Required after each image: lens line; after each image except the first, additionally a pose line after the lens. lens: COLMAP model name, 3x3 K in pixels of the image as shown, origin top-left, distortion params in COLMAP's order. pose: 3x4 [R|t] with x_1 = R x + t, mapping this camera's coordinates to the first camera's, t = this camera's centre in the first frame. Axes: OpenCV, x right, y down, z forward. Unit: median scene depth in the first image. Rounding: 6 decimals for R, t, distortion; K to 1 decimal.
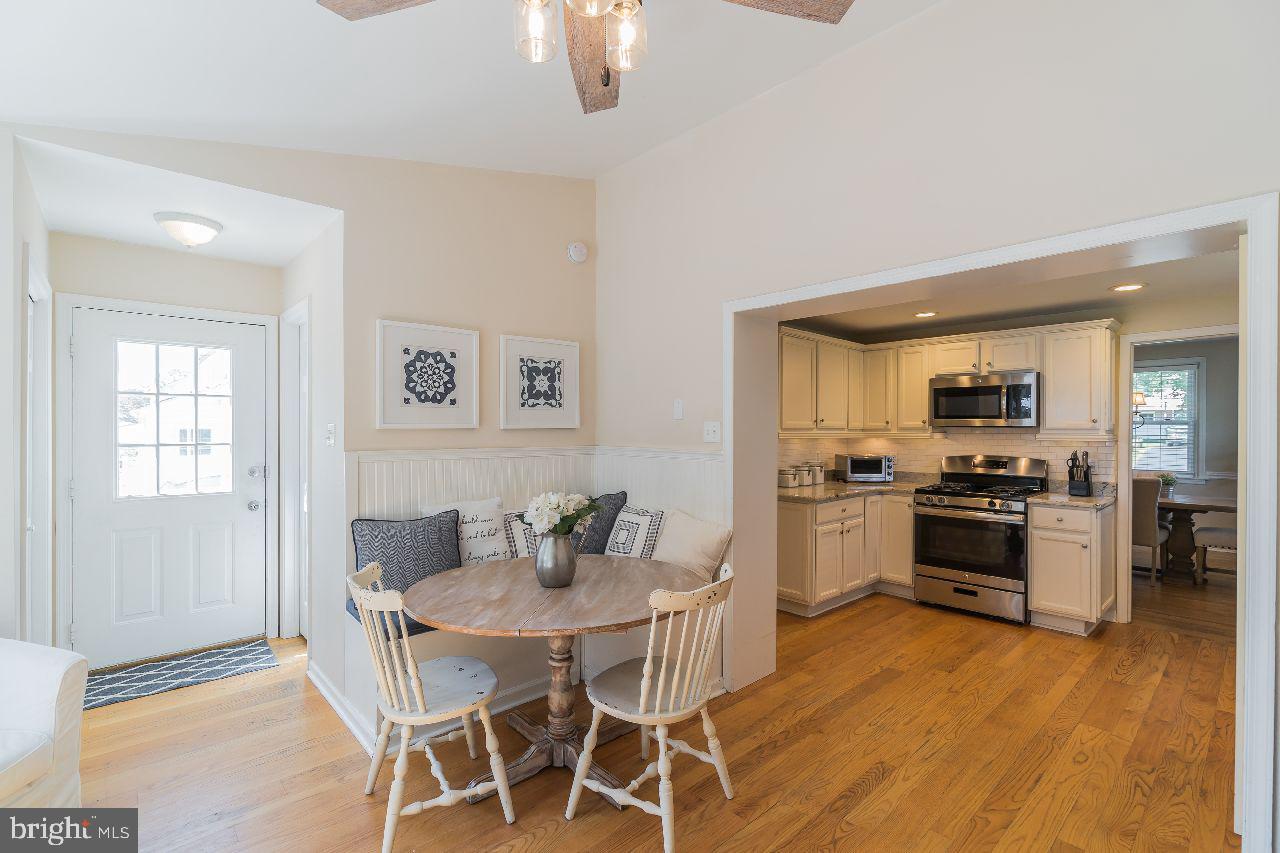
lens RADIAL K [[580.5, 0, 629.9], [0, 580.5, 424.0], [0, 0, 1]] dist [0.002207, 0.000255]
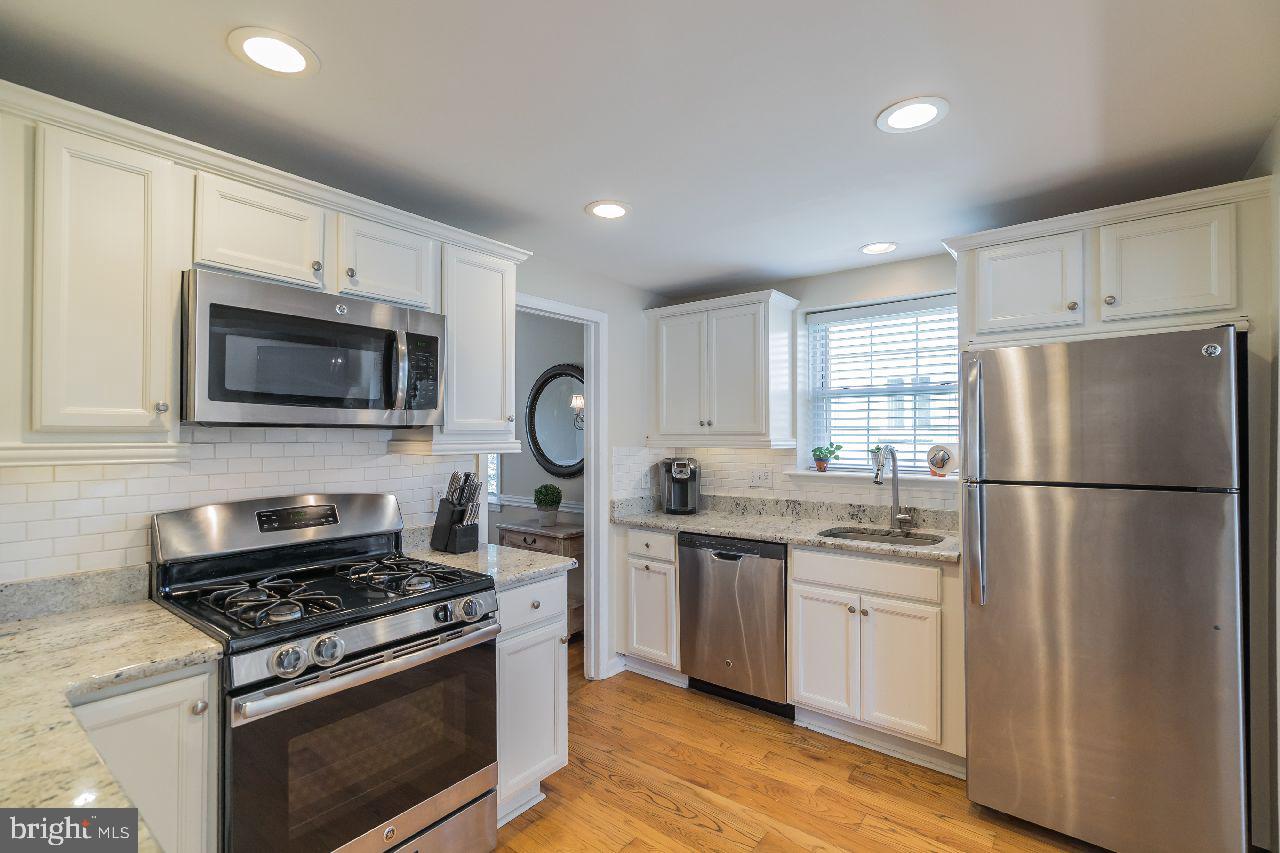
lens RADIAL K [[580.5, 0, 628.9], [0, 580.5, 431.9], [0, 0, 1]] dist [0.002207, 0.000255]
pose [[-0.162018, 0.005336, 0.986773, 0.265403], [-0.004616, 0.999970, -0.006166, 0.014165], [-0.986777, -0.005554, -0.161988, 1.292525]]
